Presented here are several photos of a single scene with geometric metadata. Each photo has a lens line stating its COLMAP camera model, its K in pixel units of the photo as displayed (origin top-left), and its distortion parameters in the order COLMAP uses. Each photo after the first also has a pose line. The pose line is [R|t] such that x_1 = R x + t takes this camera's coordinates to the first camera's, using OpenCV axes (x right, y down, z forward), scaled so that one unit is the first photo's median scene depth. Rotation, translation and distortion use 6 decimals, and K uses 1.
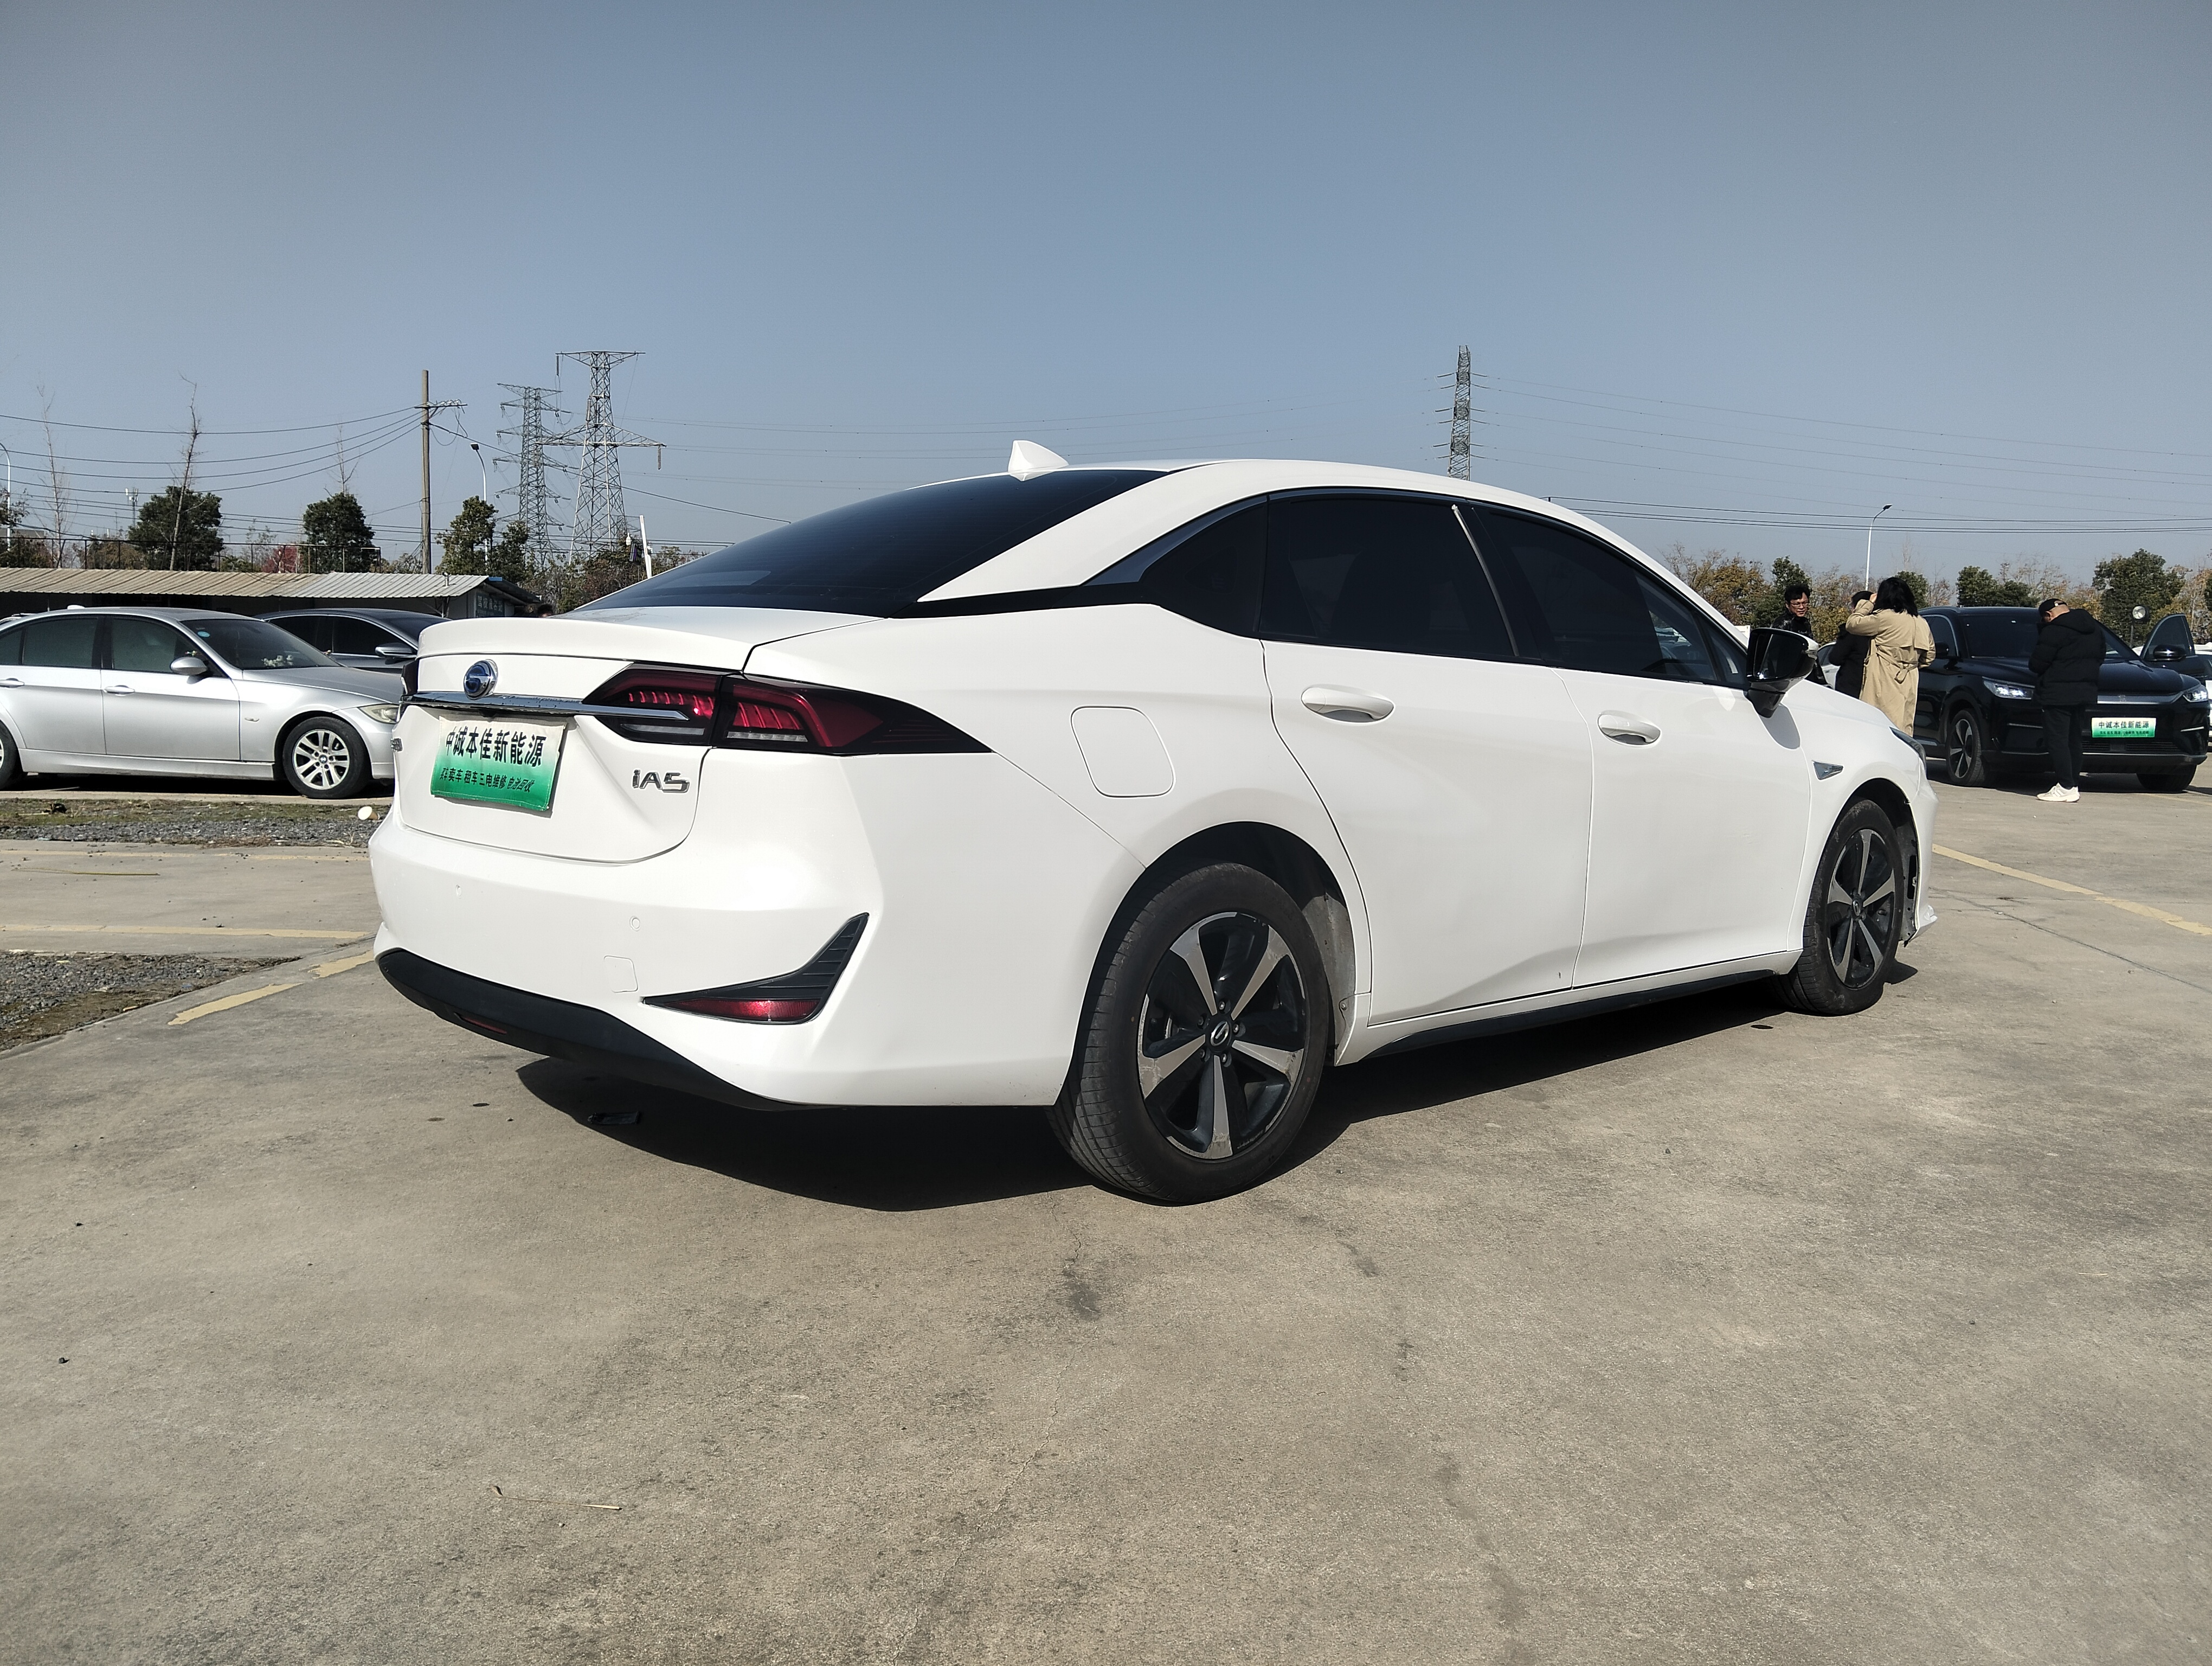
lens RADIAL K [[1730.0, 0, 1197.5], [0, 1730.0, 832.1], [0, 0, 1]] dist [-0.002212, -0.056350]
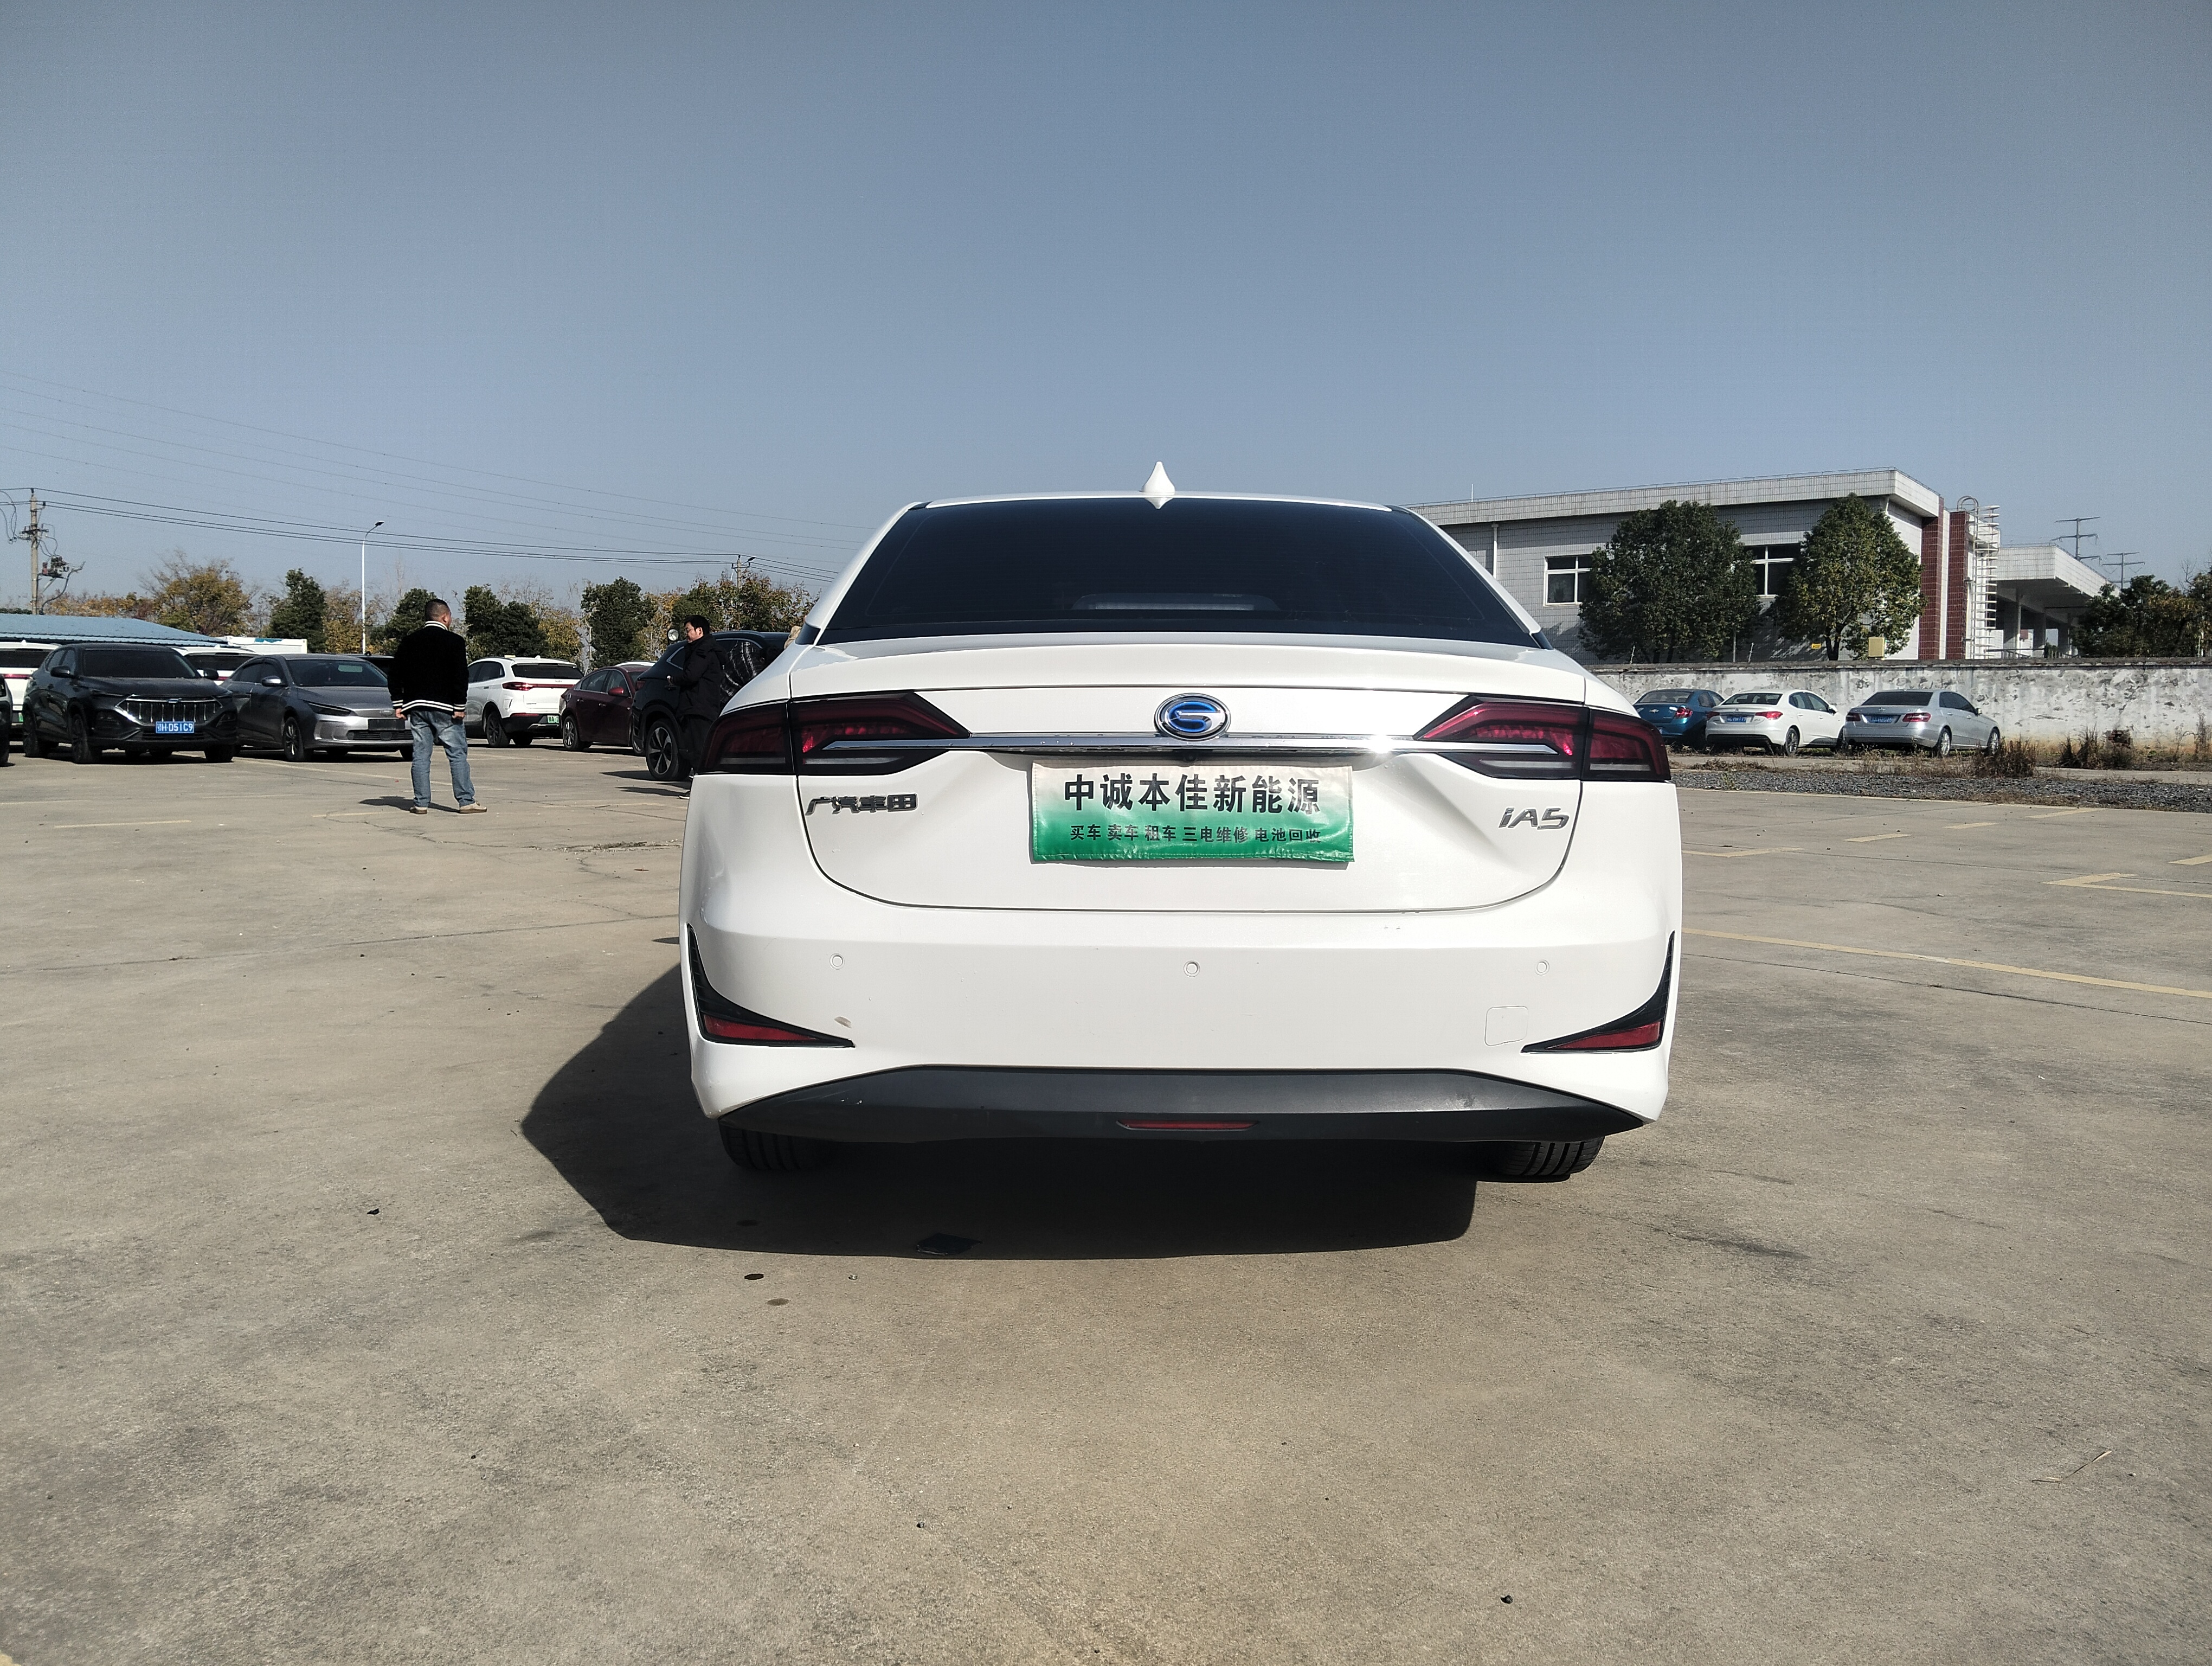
lens RADIAL K [[1704.4, 0, 1119.8], [0, 1704.4, 839.7], [0, 0, 1]] dist [0.057710, -0.113934]
pose [[0.699042, -0.065430, 0.712081, -1.159111], [0.068576, 0.997349, 0.024322, -0.056985], [-0.711784, 0.031830, 0.701676, 0.495737]]
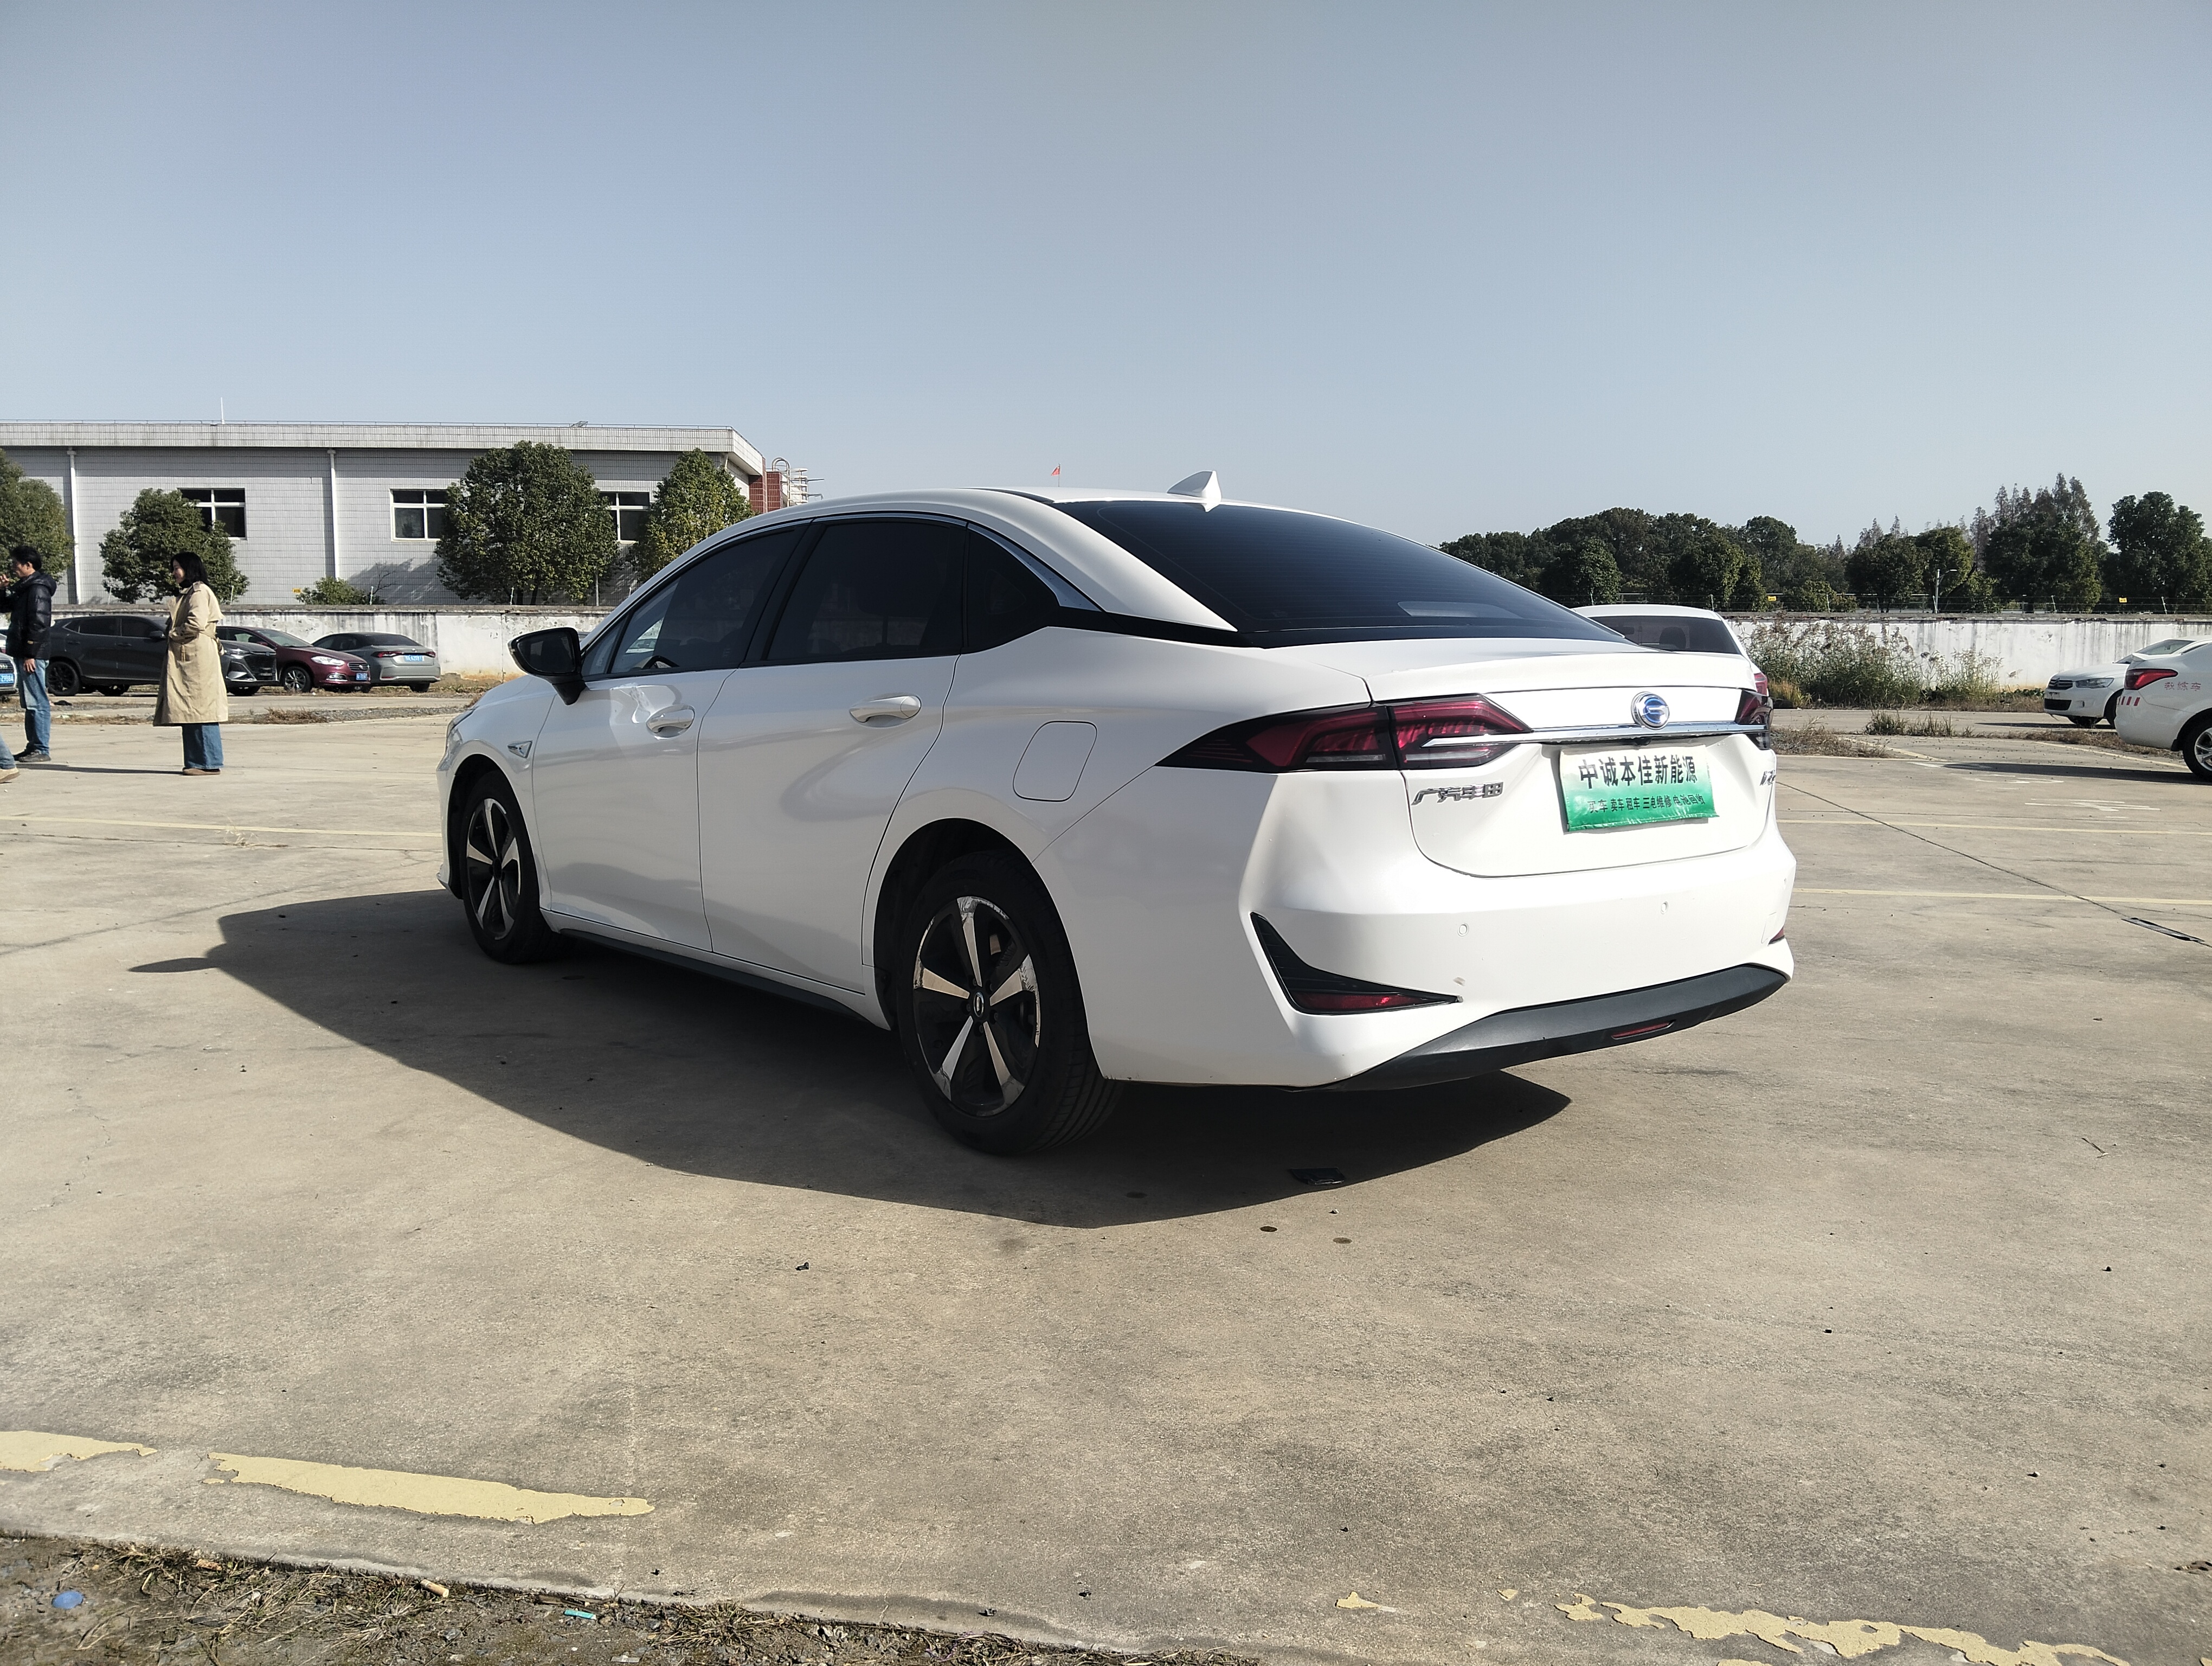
lens RADIAL K [[1690.6, 0, 1103.7], [0, 1690.6, 823.6], [0, 0, 1]] dist [0.073149, -0.139898]
pose [[0.103407, -0.113059, 0.988193, -1.691581], [0.084798, 0.990904, 0.104496, -0.177708], [-0.991018, 0.072992, 0.112053, 1.369525]]
